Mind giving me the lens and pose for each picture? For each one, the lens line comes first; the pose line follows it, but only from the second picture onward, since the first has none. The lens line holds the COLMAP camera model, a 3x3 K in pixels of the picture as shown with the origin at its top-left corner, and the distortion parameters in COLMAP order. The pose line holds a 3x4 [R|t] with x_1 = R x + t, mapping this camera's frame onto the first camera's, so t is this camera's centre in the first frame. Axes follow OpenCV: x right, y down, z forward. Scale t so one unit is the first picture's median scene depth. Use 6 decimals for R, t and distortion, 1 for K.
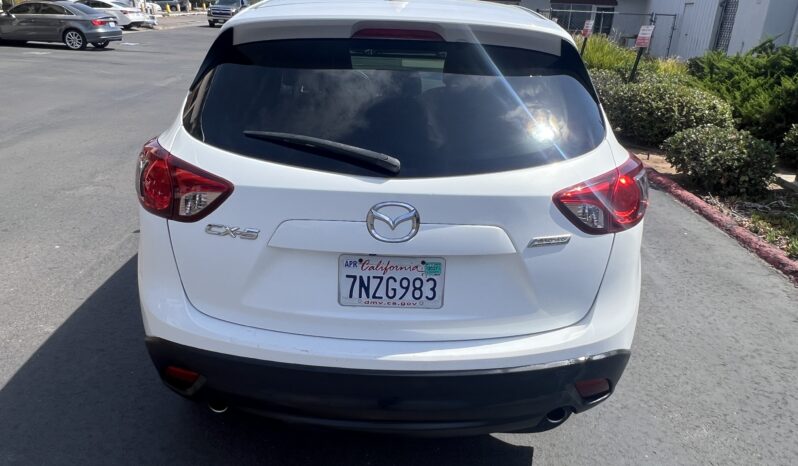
lens RADIAL K [[564.1, 0, 399.4], [0, 564.1, 237.8], [0, 0, 1]] dist [-0.004990, -0.003378]
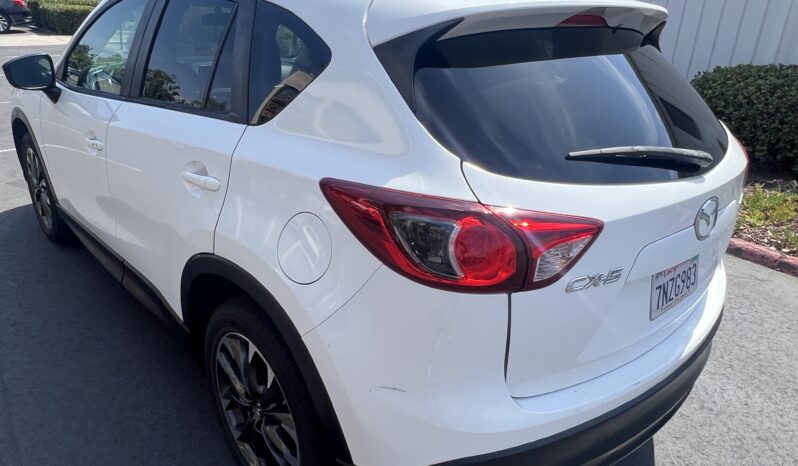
lens RADIAL K [[564.1, 0, 398.1], [0, 564.1, 237.7], [0, 0, 1]] dist [-0.004990, -0.003378]
pose [[0.746075, -0.264501, 0.611074, -0.892912], [0.235279, 0.963238, 0.129676, -0.217310], [-0.622909, 0.047025, 0.780880, 0.505489]]
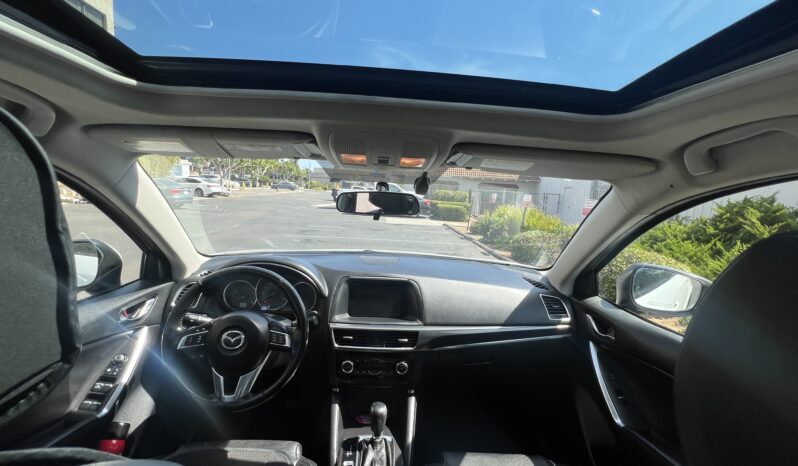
lens RADIAL K [[338.6, 0, 401.5], [0, 338.6, 236.1], [0, 0, 1]] dist [-0.002105, 0.000354]
pose [[0.998450, 0.014783, 0.053664, -0.004531], [-0.001010, 0.968743, -0.248064, -0.593618], [-0.055654, 0.247626, 0.967256, 1.701786]]
